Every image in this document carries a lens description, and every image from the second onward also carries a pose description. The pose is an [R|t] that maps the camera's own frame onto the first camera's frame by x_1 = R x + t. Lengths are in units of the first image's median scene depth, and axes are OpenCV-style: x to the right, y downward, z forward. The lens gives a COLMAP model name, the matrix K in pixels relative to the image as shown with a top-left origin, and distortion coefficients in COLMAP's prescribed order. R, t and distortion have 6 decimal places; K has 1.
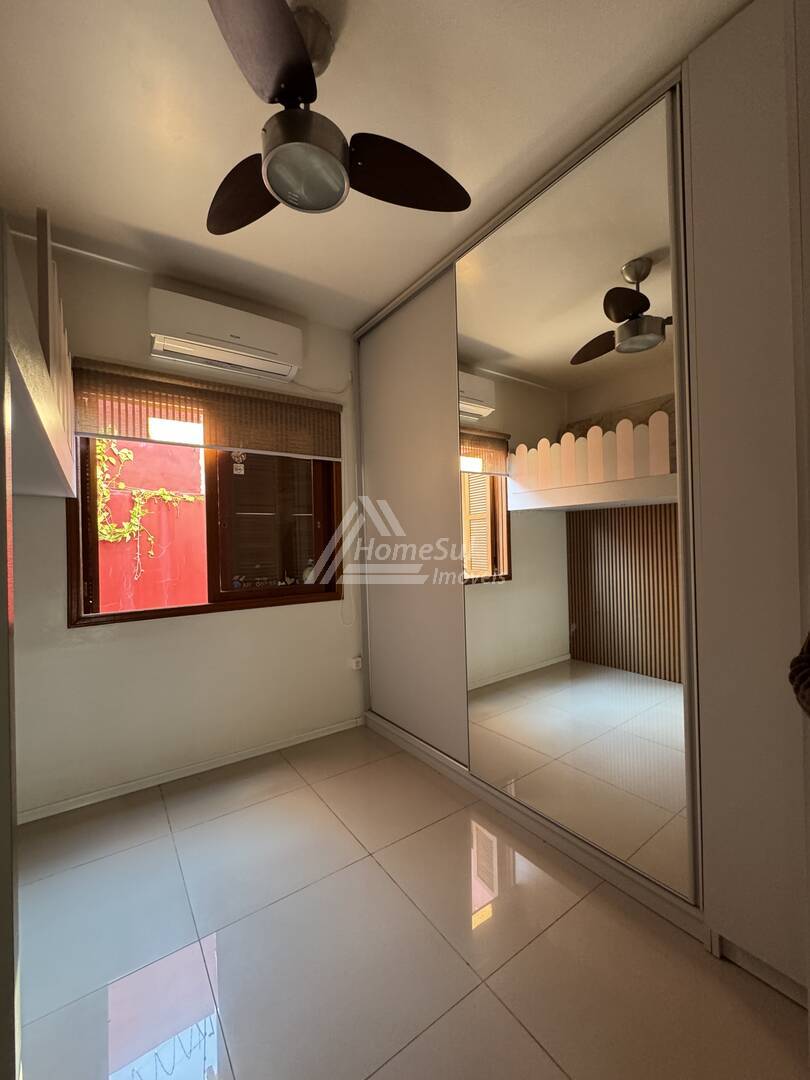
lens RADIAL K [[441.0, 0, 410.5], [0, 441.0, 542.7], [0, 0, 1]] dist [0.002361, 0.000040]
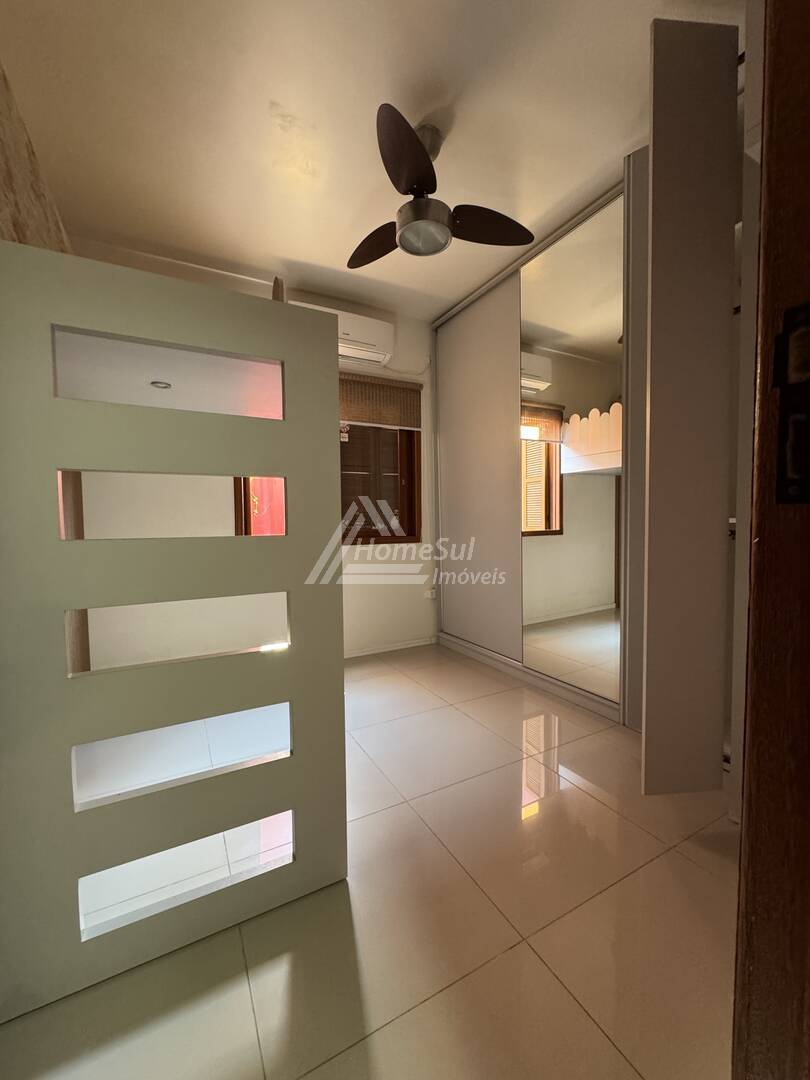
lens RADIAL K [[441.0, 0, 409.1], [0, 441.0, 539.9], [0, 0, 1]] dist [0.002361, 0.000040]
pose [[0.992508, 0.015390, -0.121207, -0.037898], [-0.009761, 0.998852, 0.046902, 0.065839], [0.121790, -0.045367, 0.991519, -0.251205]]
